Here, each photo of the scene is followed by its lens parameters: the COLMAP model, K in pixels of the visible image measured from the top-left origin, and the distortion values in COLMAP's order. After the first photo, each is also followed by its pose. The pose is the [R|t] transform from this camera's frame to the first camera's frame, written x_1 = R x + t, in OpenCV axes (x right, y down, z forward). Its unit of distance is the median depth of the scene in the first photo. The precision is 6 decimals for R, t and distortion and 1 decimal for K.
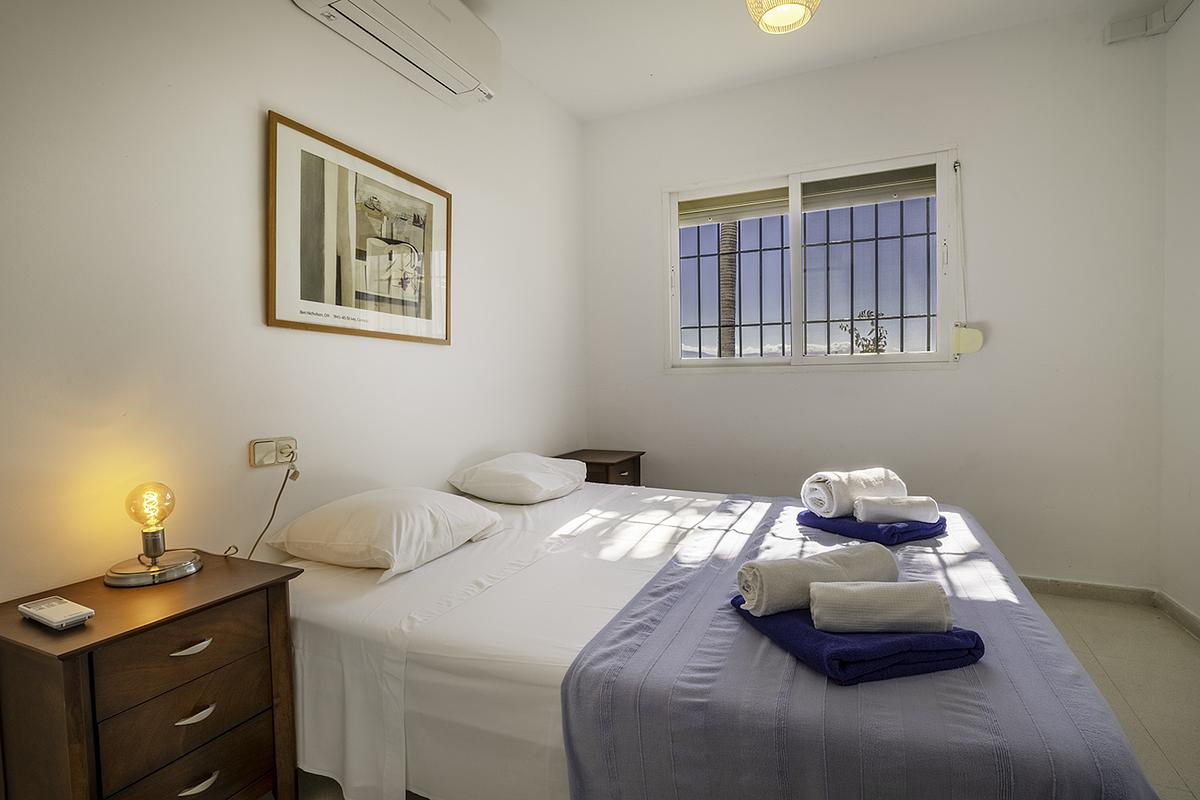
lens RADIAL K [[616.6, 0, 599.7], [0, 616.6, 406.7], [0, 0, 1]] dist [-0.001298, -0.000861]
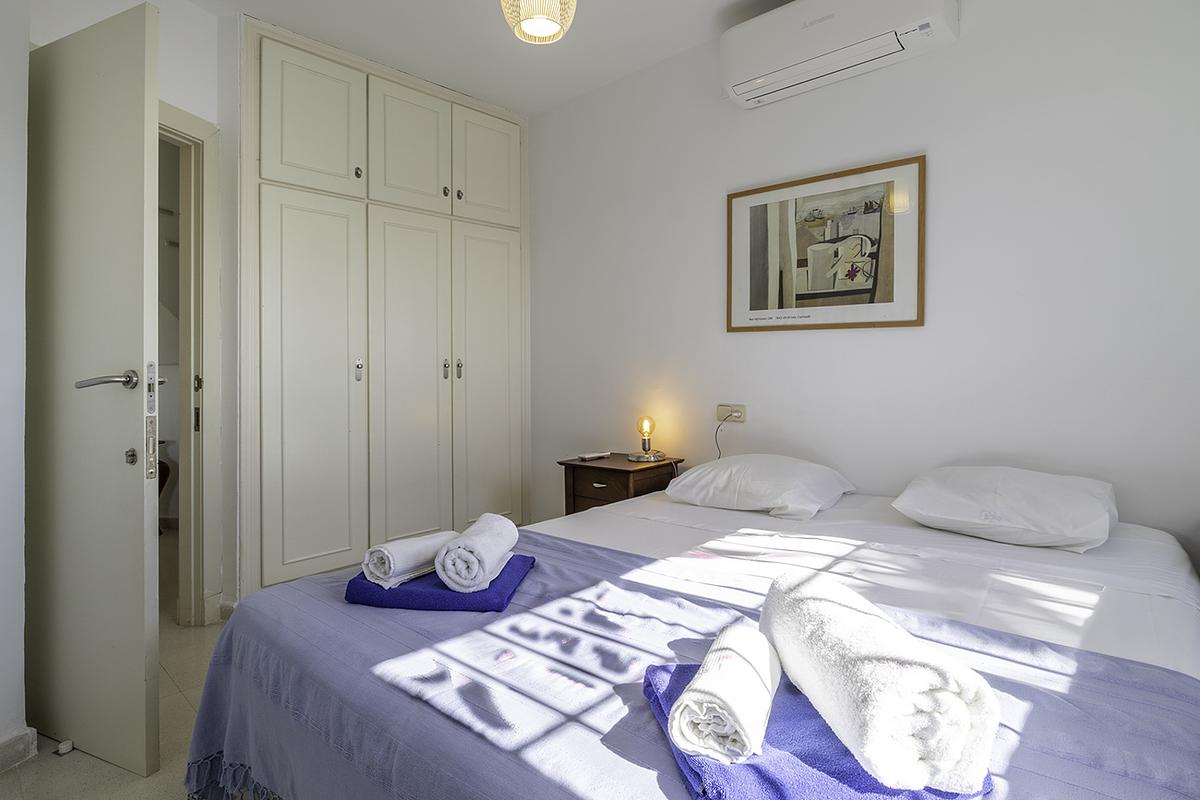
lens RADIAL K [[635.1, 0, 617.2], [0, 635.1, 369.4], [0, 0, 1]] dist [-0.000199, -0.000909]
pose [[-0.318718, 0.018360, -0.947672, 0.893166], [-0.025872, 0.999271, 0.028061, -0.061346], [0.947496, 0.033462, -0.318011, 1.032026]]
